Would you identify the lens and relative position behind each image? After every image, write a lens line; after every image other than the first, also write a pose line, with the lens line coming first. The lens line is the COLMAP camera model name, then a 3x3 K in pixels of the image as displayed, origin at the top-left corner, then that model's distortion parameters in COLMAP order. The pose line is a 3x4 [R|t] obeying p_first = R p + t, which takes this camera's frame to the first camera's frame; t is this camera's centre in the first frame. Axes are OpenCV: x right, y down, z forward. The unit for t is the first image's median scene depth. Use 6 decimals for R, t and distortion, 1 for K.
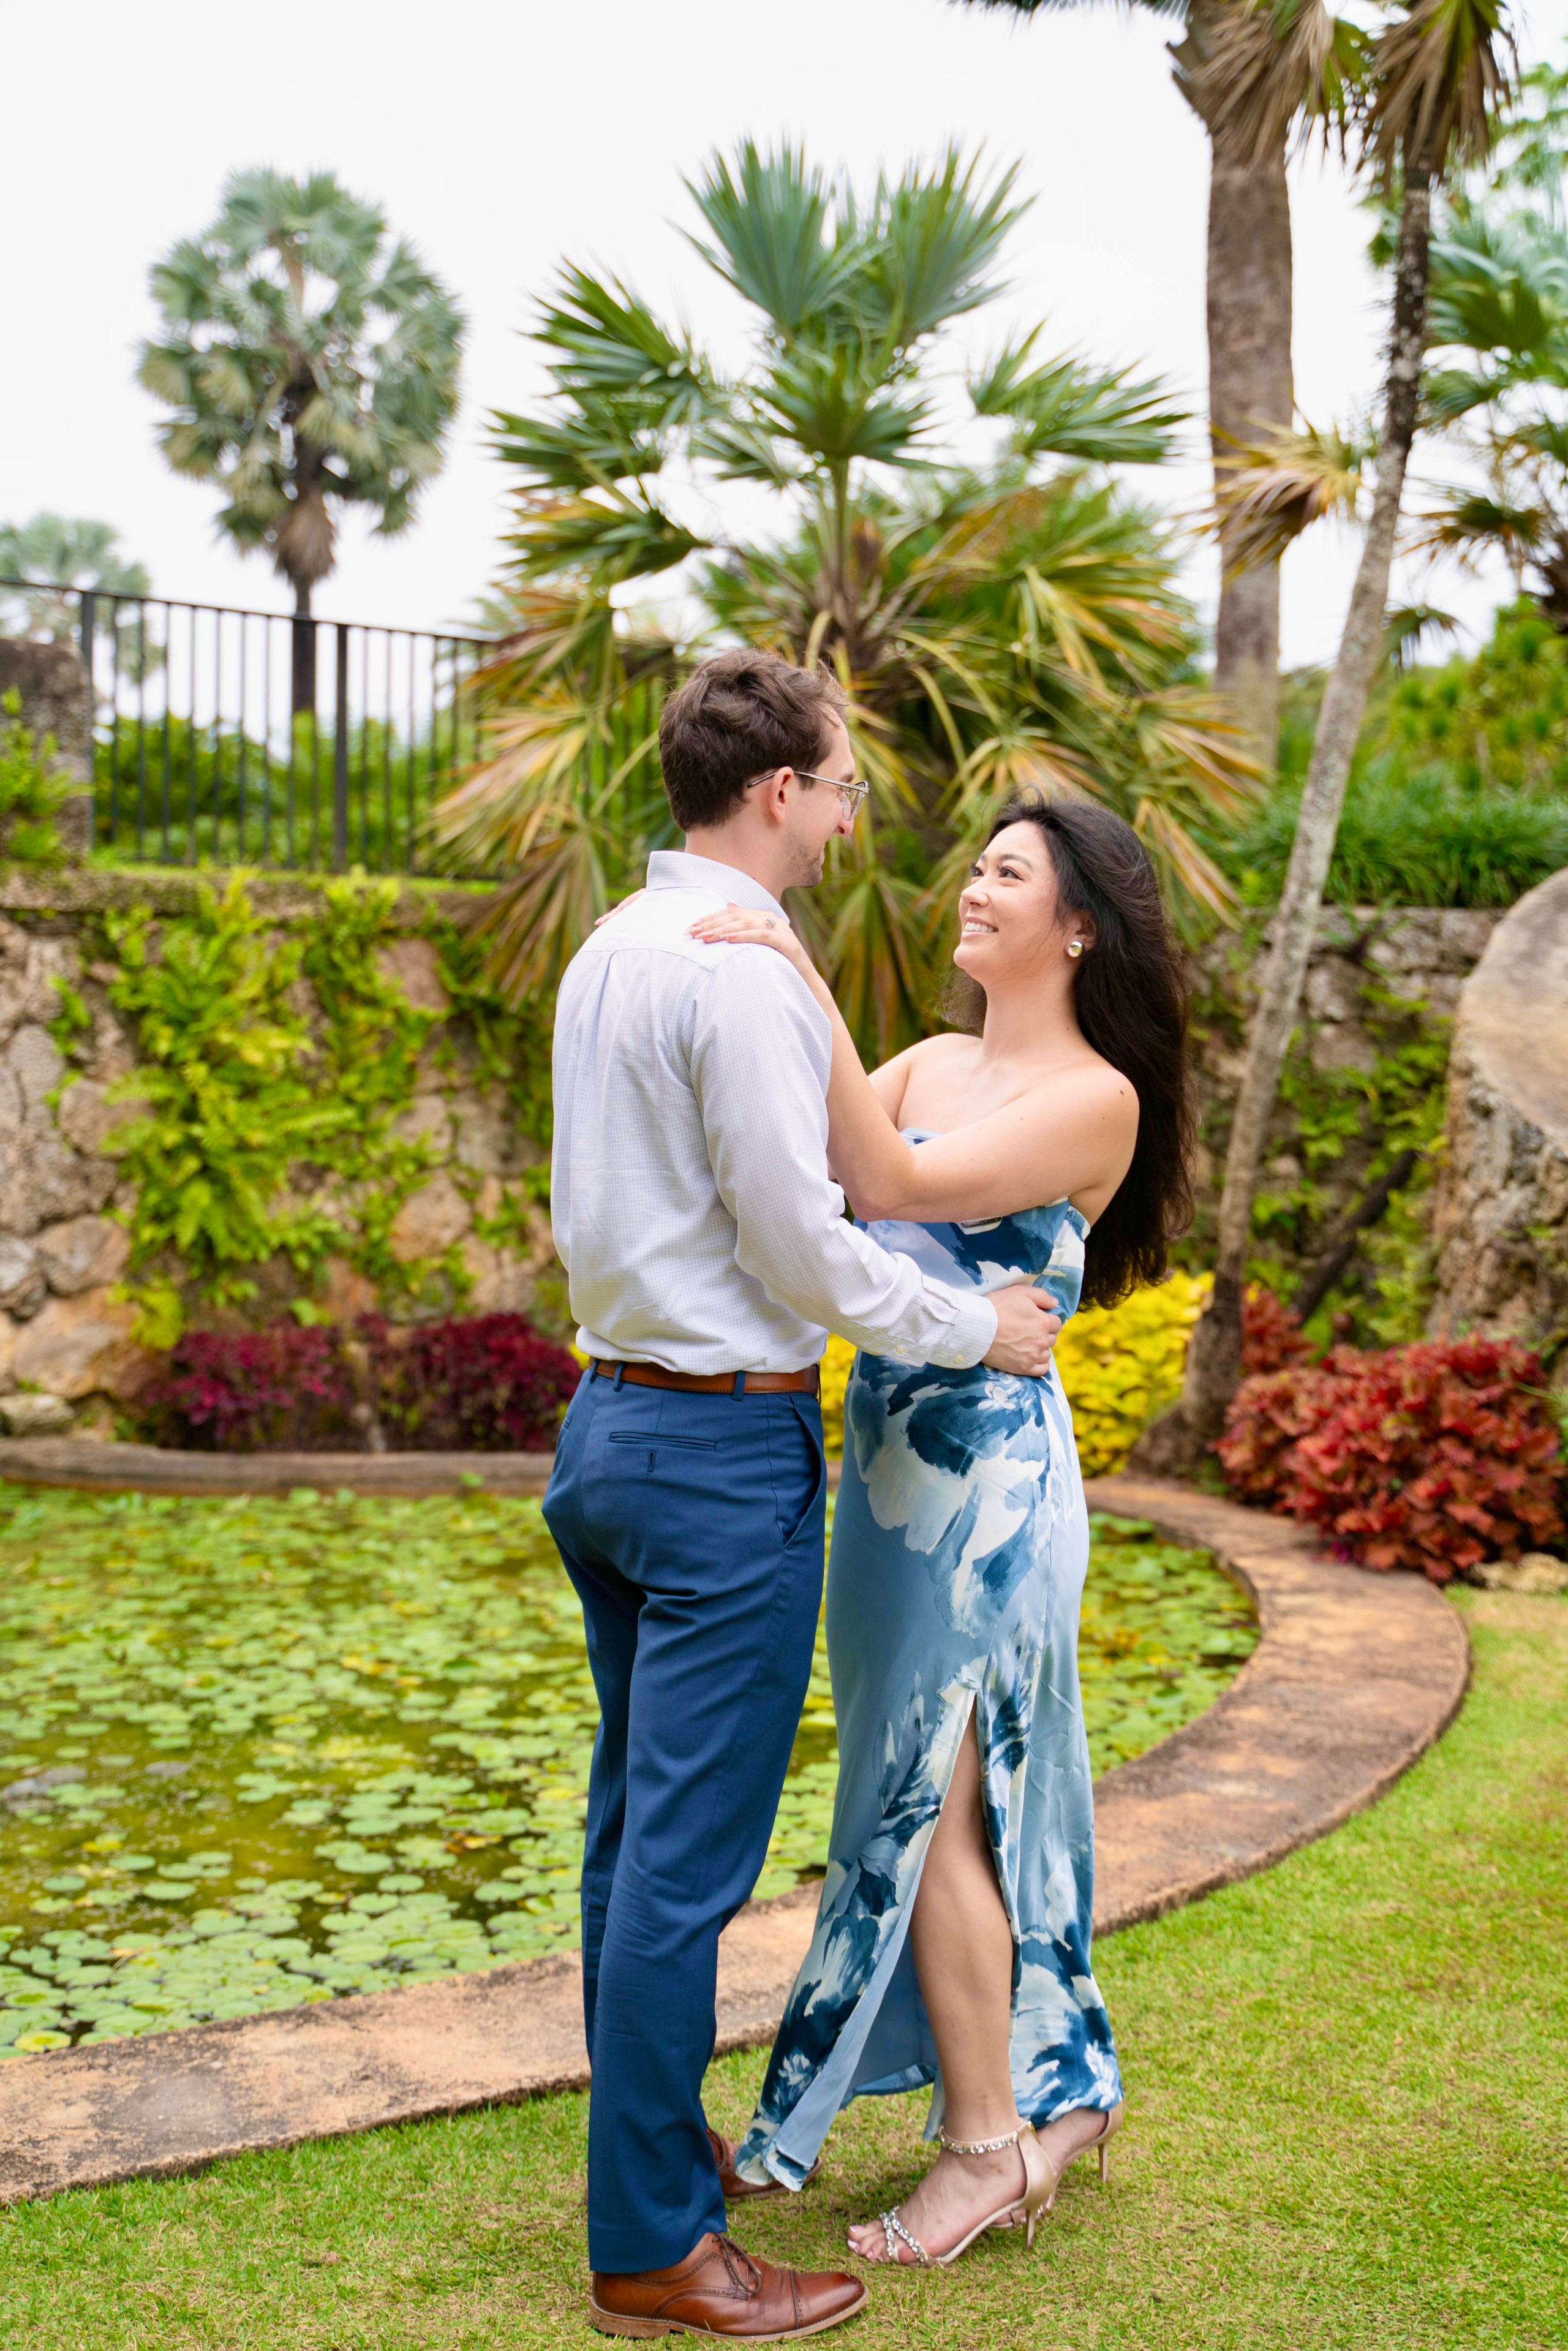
lens RADIAL K [[2854.1, 0, 784.0], [0, 2854.1, 1175.5], [0, 0, 1]] dist [0.056698, 0.001624]
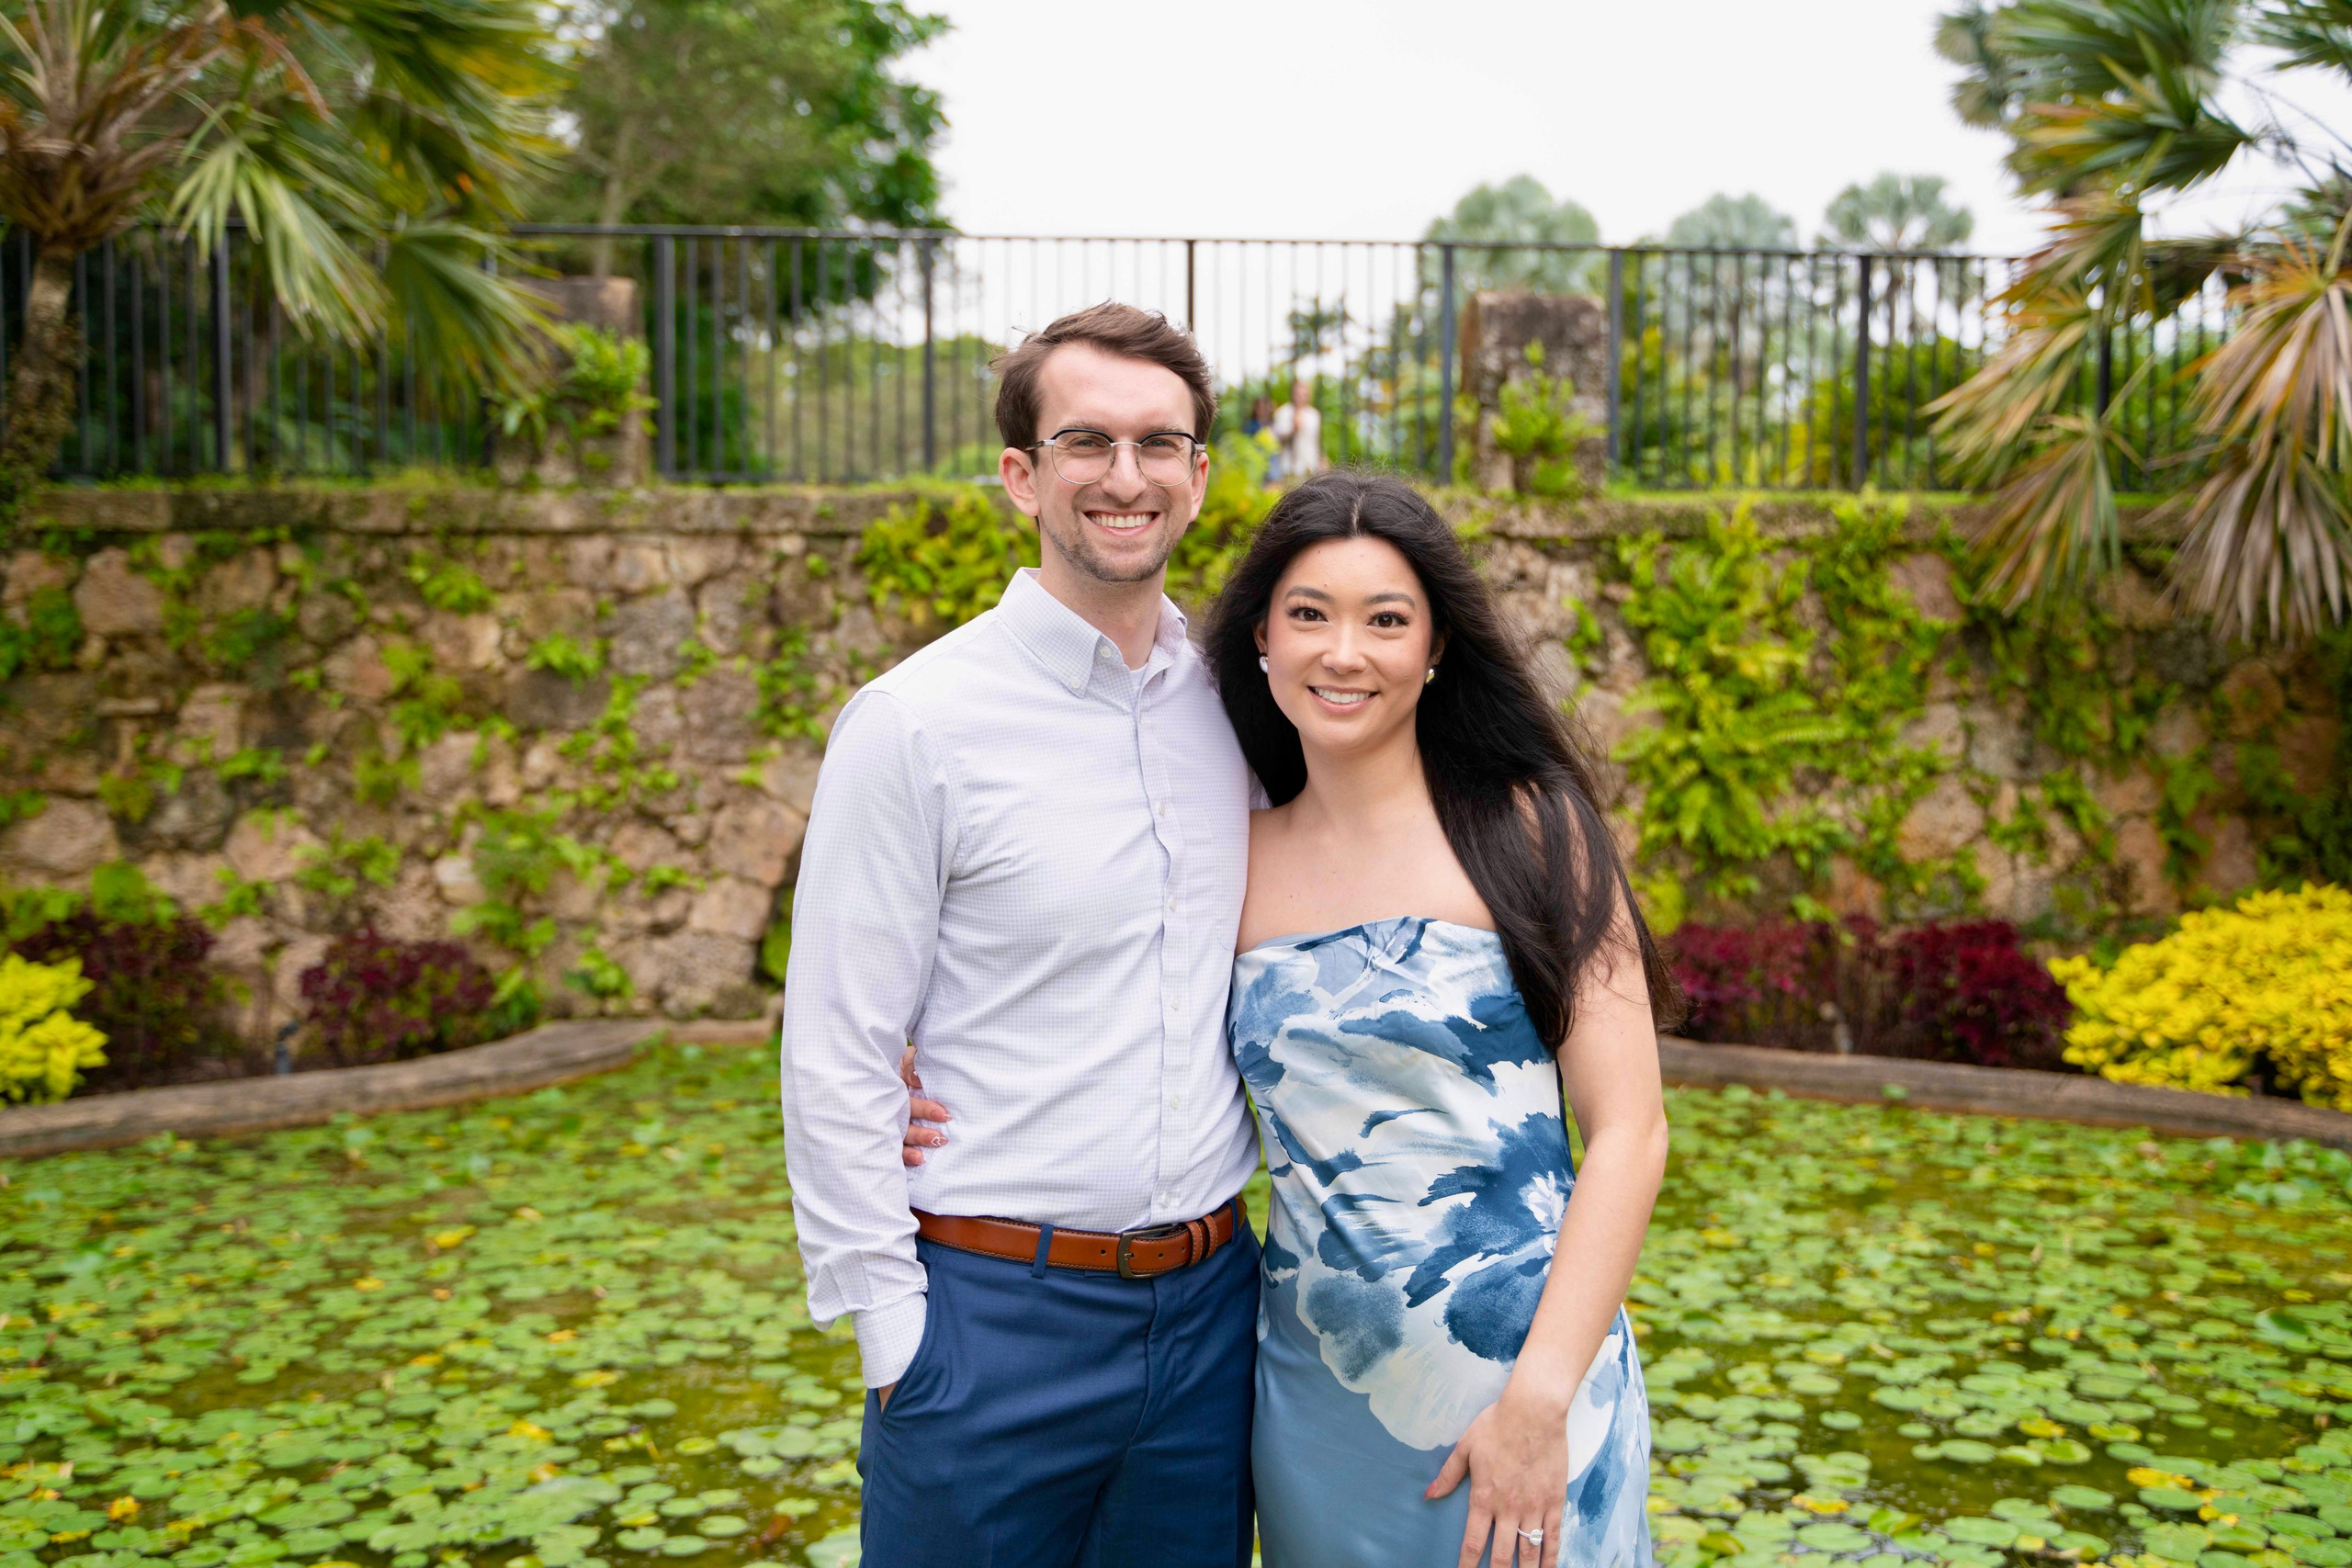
lens RADIAL K [[2340.7, 0, 1176.0], [0, 2340.7, 784.0], [0, 0, 1]] dist [-0.007429, 0.007274]
pose [[0.847883, 0.029405, -0.529368, 0.093807], [-0.015247, 0.999400, 0.031092, -0.021734], [0.529965, -0.018291, 0.847823, 0.138759]]
